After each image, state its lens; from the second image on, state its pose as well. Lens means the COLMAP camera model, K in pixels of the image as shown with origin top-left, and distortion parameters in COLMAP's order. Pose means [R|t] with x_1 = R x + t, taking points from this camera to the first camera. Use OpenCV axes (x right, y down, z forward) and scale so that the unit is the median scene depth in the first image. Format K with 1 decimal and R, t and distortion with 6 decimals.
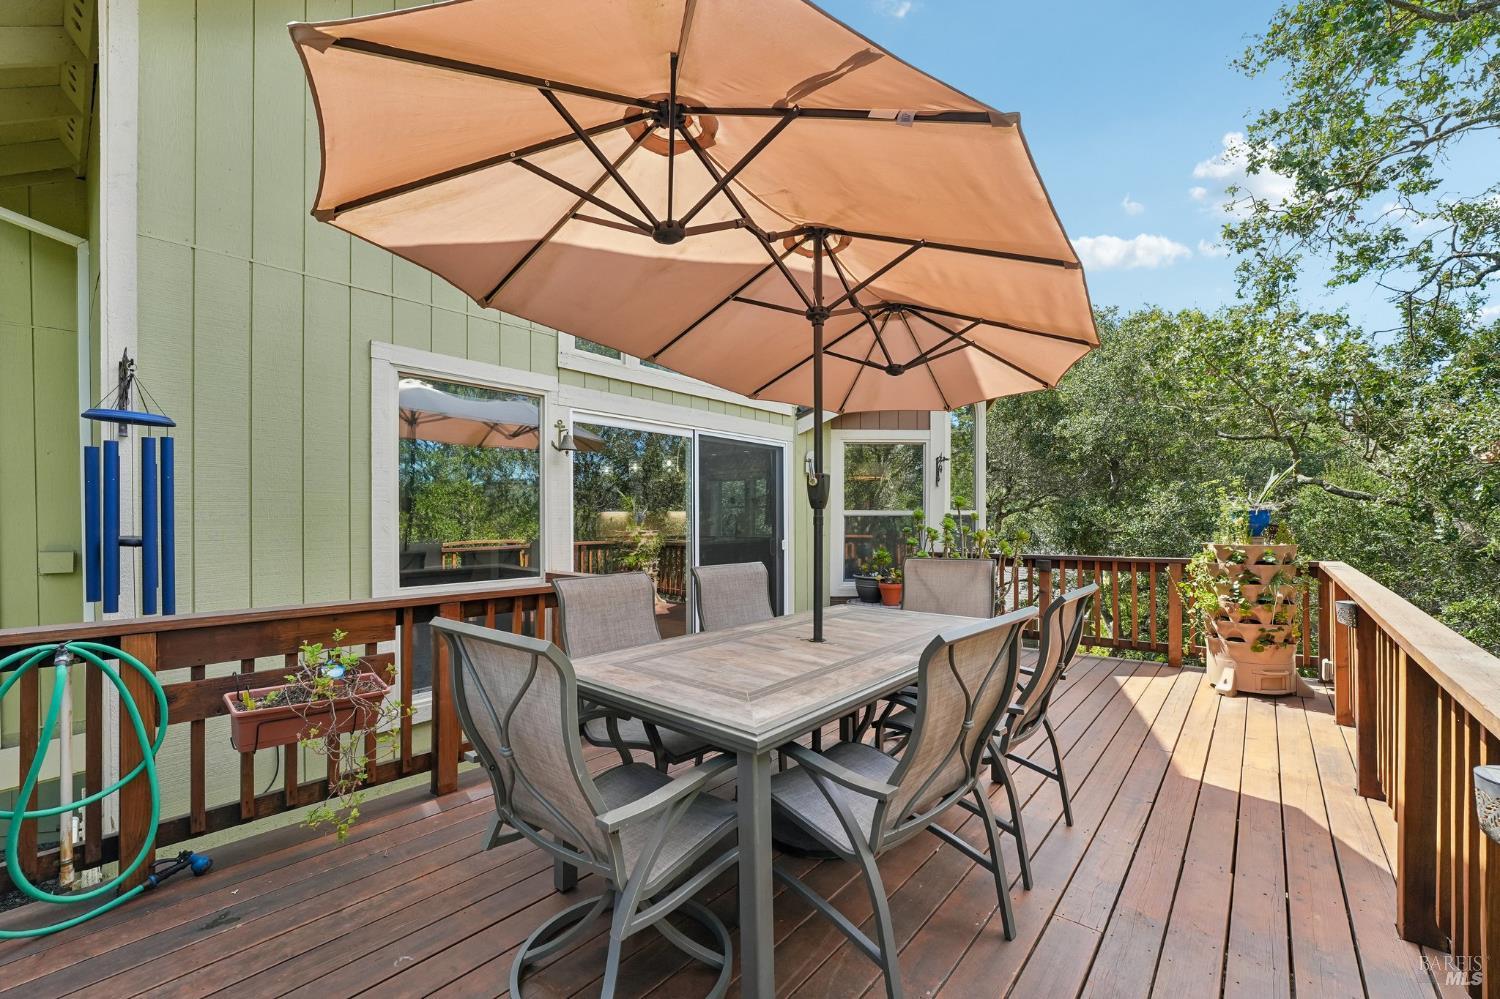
lens RADIAL K [[606.1, 0, 744.4], [0, 606.1, 510.9], [0, 0, 1]] dist [-0.002792, 0.000218]
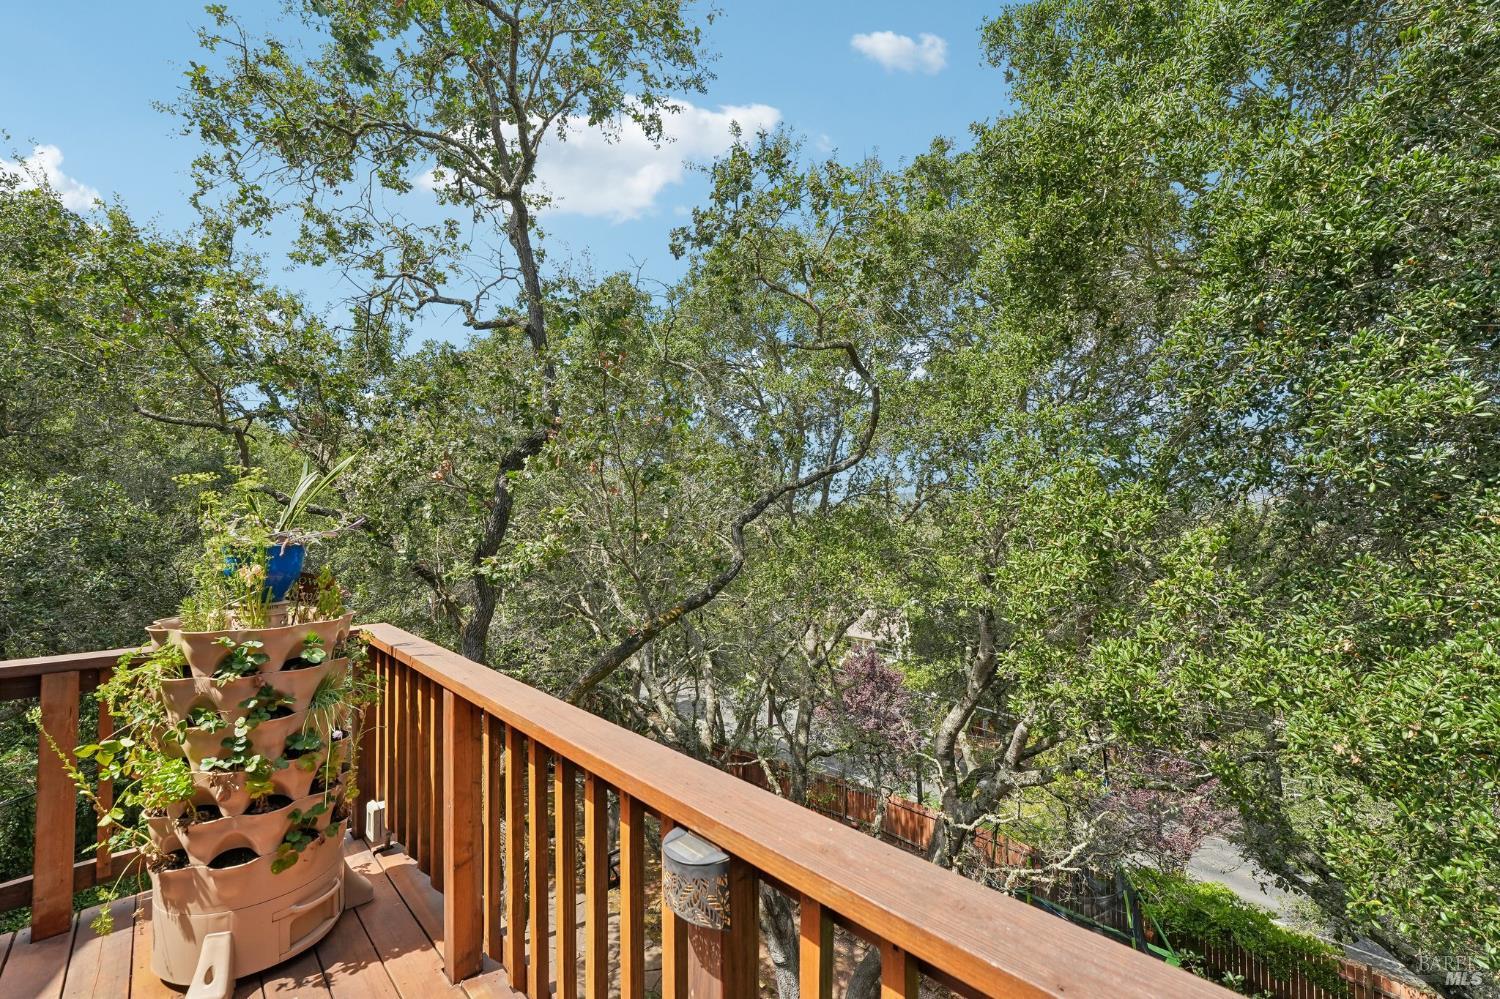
lens RADIAL K [[611.6, 0, 749.1], [0, 611.6, 503.6], [0, 0, 1]] dist [-0.047550, 0.009861]
pose [[0.074660, 0.039840, 0.996413, 0.419213], [-0.016332, 0.999116, -0.038725, -0.020546], [-0.997075, -0.013382, 0.075245, 0.609132]]
